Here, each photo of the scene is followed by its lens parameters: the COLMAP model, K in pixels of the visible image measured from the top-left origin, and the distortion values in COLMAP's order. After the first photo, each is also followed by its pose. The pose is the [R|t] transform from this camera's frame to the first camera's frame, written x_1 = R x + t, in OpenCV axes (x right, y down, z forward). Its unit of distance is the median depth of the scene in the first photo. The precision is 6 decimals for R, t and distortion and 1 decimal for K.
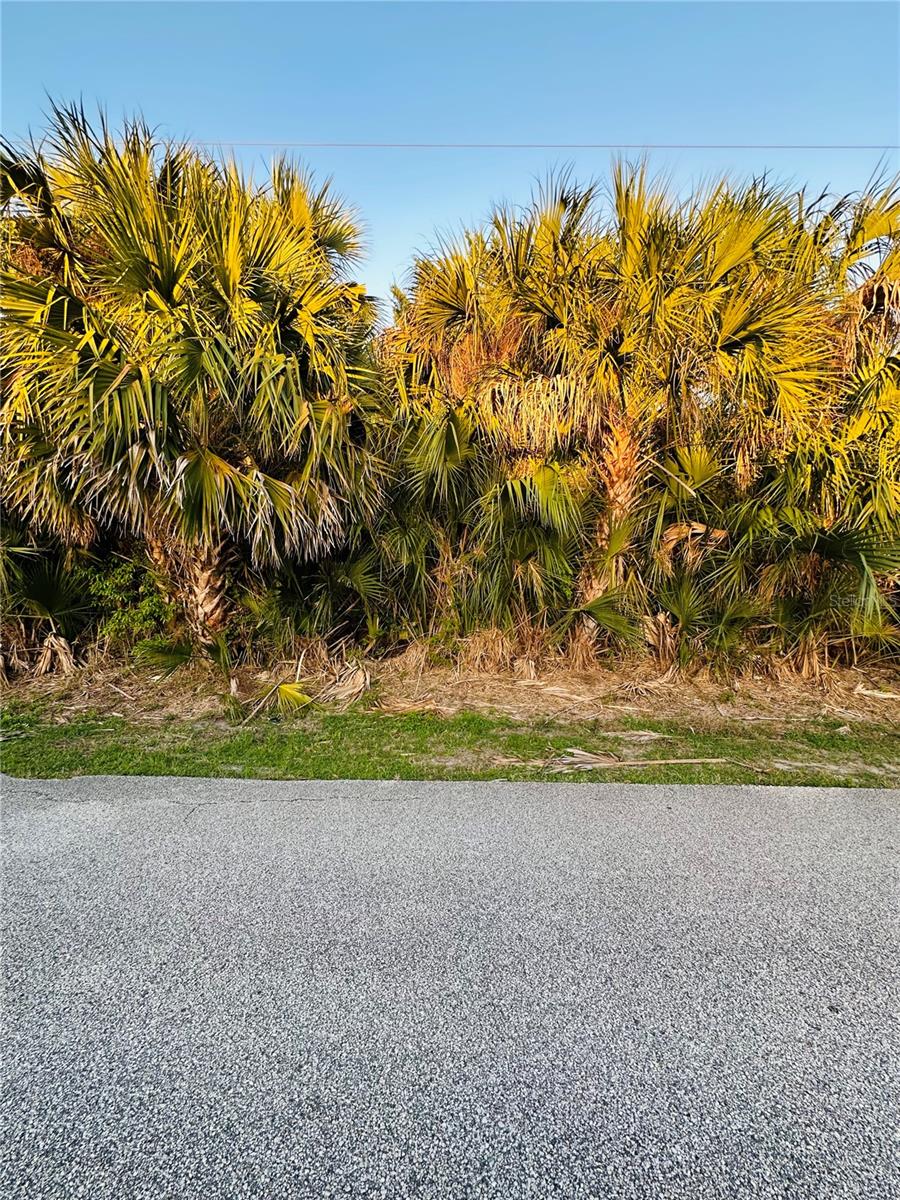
lens RADIAL K [[478.8, 0, 450.1], [0, 478.8, 601.4], [0, 0, 1]] dist [-0.001286, 0.000421]
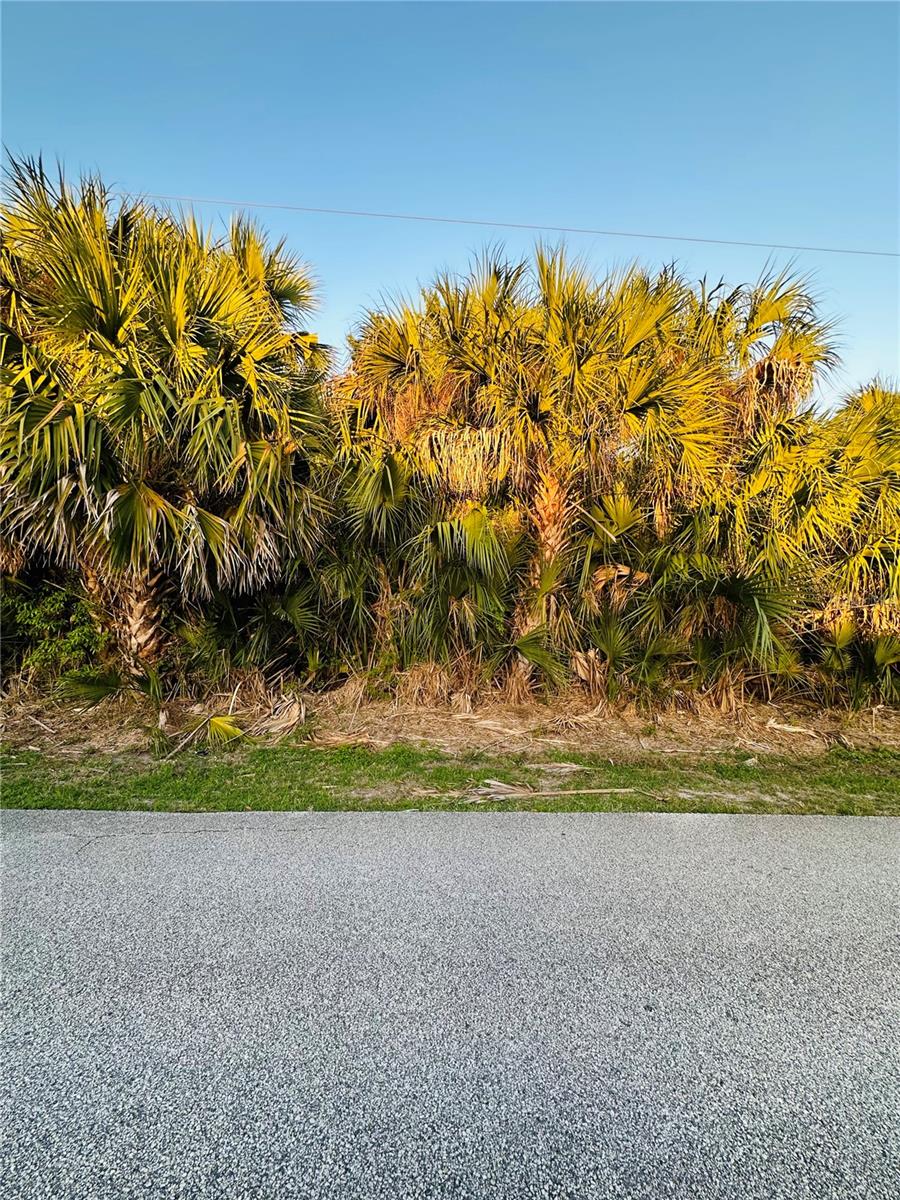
lens RADIAL K [[478.8, 0, 449.9], [0, 478.8, 601.5], [0, 0, 1]] dist [-0.001286, 0.000421]
pose [[0.997445, 0.019402, 0.068749, 0.065234], [-0.014398, 0.997261, -0.072551, -0.000321], [-0.069968, 0.071376, 0.994992, -0.036787]]
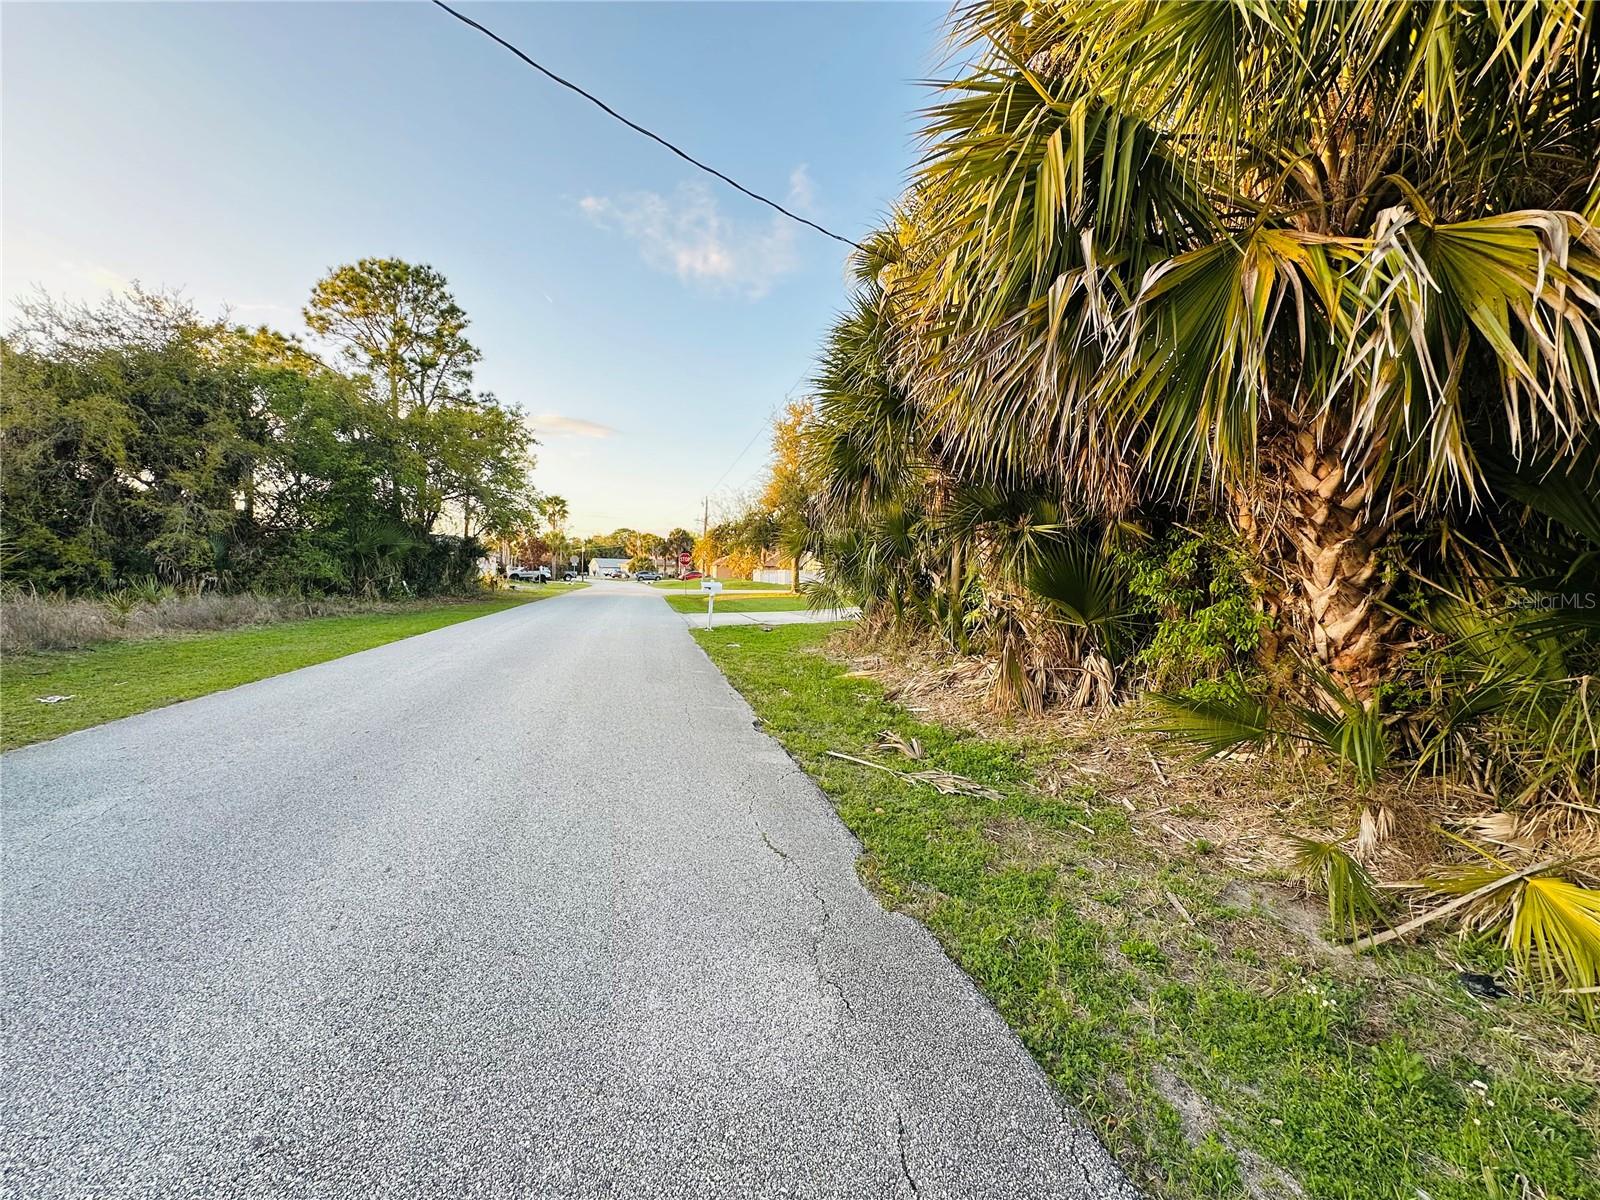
lens RADIAL K [[638.4, 0, 800.6], [0, 638.4, 602.3], [0, 0, 1]] dist [-0.001286, 0.000421]
pose [[0.254227, 0.030981, -0.966648, -0.066357], [-0.045419, 0.998766, 0.020066, -0.000519], [0.966078, 0.038803, 0.255320, 0.403390]]
